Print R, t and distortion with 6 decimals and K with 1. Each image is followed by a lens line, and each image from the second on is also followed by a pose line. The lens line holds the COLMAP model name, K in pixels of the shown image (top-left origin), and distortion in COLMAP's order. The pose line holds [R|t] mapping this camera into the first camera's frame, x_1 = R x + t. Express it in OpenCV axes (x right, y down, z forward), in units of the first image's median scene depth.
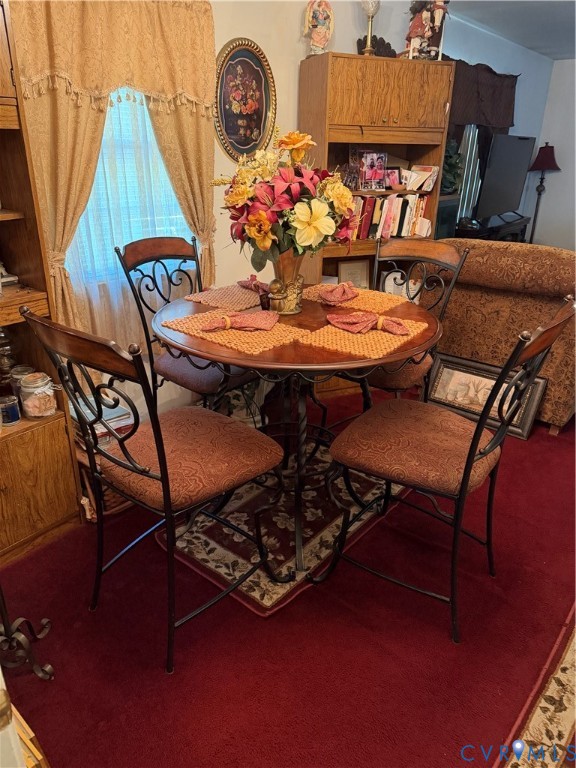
lens RADIAL K [[534.6, 0, 287.7], [0, 534.6, 384.1], [0, 0, 1]] dist [0.038546, -0.053062]
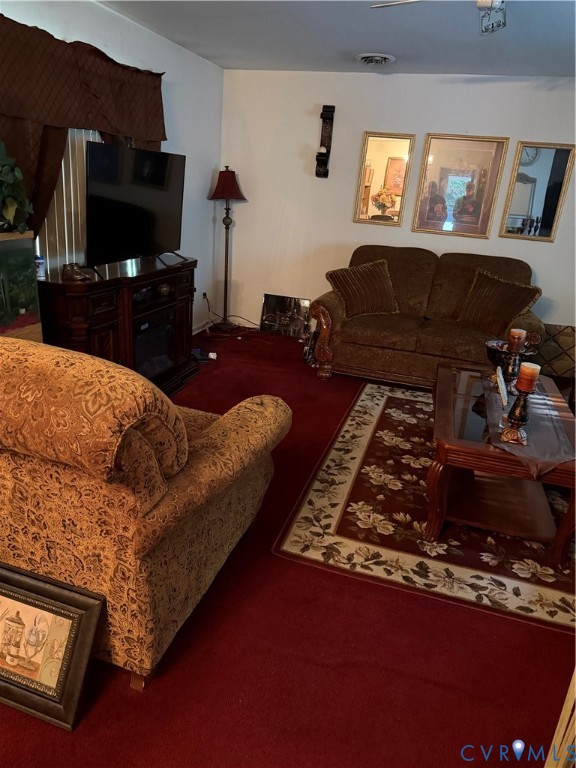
lens RADIAL K [[534.6, 0, 287.7], [0, 534.6, 382.8], [0, 0, 1]] dist [0.038546, -0.053062]
pose [[0.922989, -0.084161, 0.375510, 0.256284], [0.097947, 0.995034, -0.017738, -0.104113], [-0.372152, 0.053152, 0.926649, 0.241087]]
